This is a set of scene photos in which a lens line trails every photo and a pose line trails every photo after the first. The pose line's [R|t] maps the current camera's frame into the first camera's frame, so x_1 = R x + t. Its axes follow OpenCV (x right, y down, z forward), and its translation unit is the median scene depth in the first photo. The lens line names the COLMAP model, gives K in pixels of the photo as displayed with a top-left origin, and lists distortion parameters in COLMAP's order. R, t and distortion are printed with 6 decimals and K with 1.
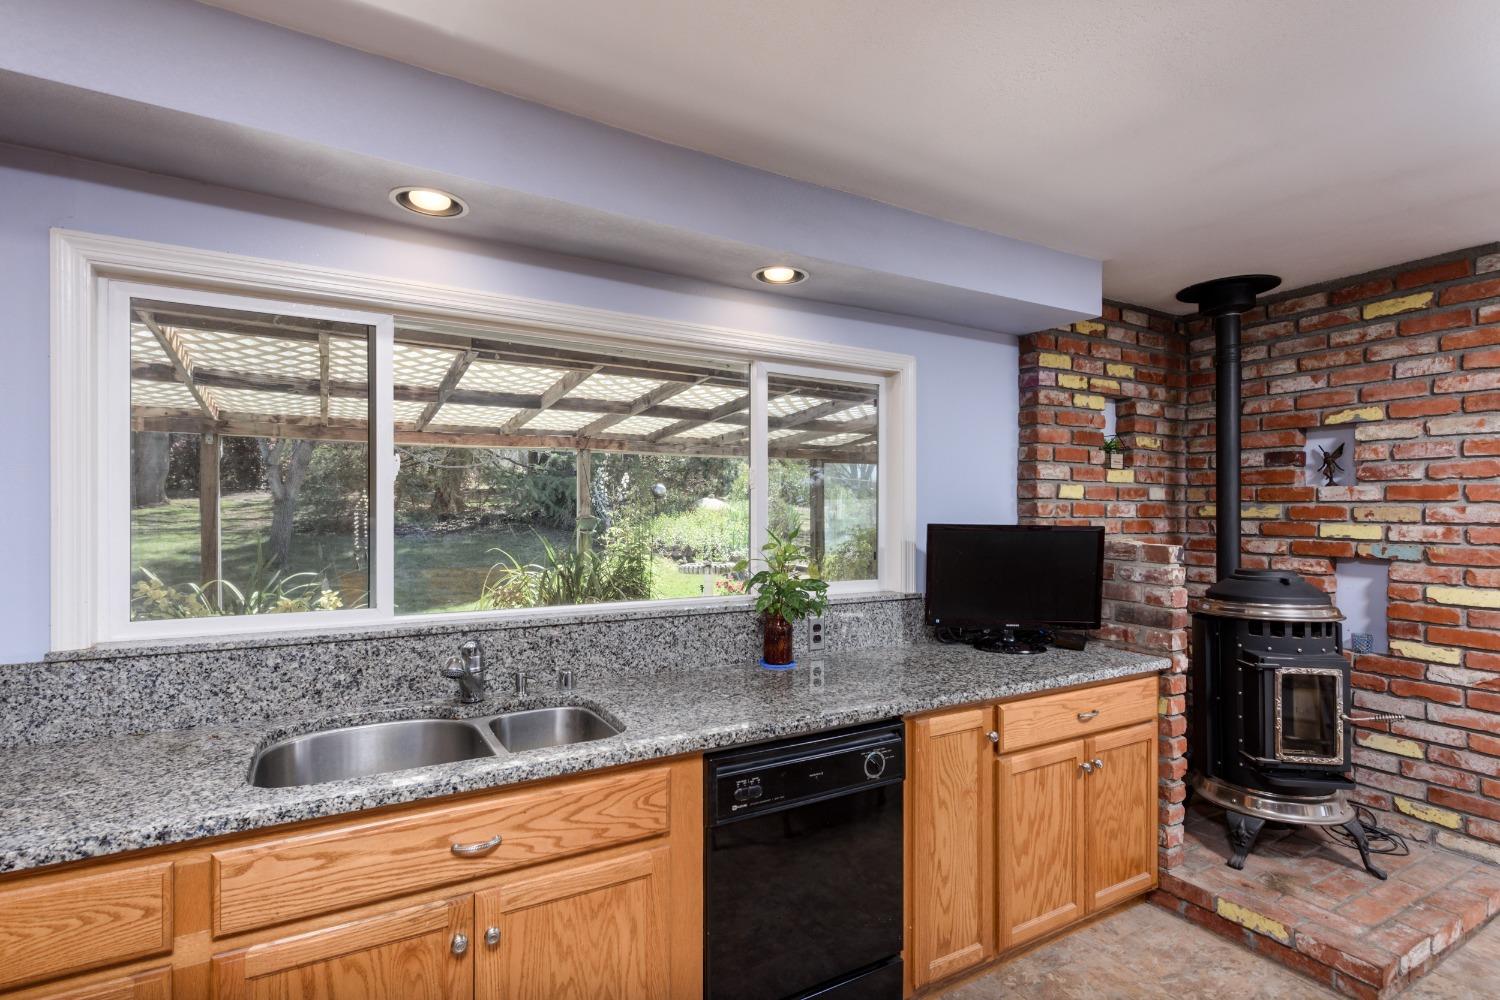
lens RADIAL K [[748.6, 0, 747.6], [0, 748.6, 495.8], [0, 0, 1]] dist [0.005336, 0.001155]
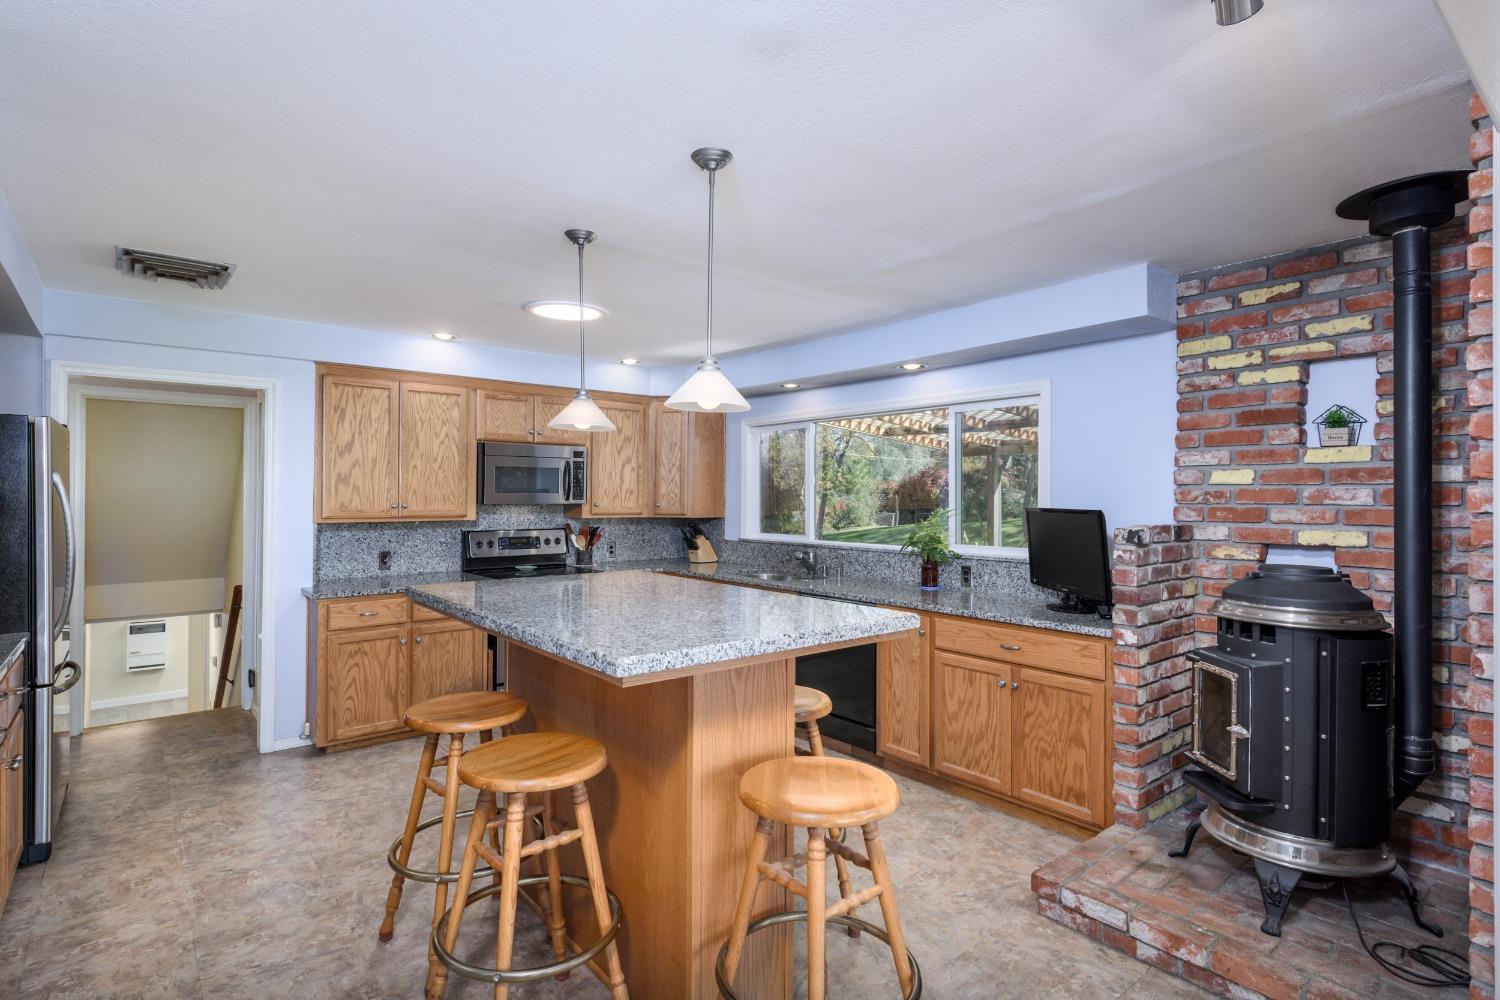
lens RADIAL K [[748.6, 0, 751.8], [0, 748.6, 499.9], [0, 0, 1]] dist [0.005336, 0.001155]
pose [[0.154818, -0.007059, -0.987918, 1.295023], [0.009744, 0.999937, -0.005617, 0.023168], [0.987895, -0.008757, 0.154877, 0.254493]]
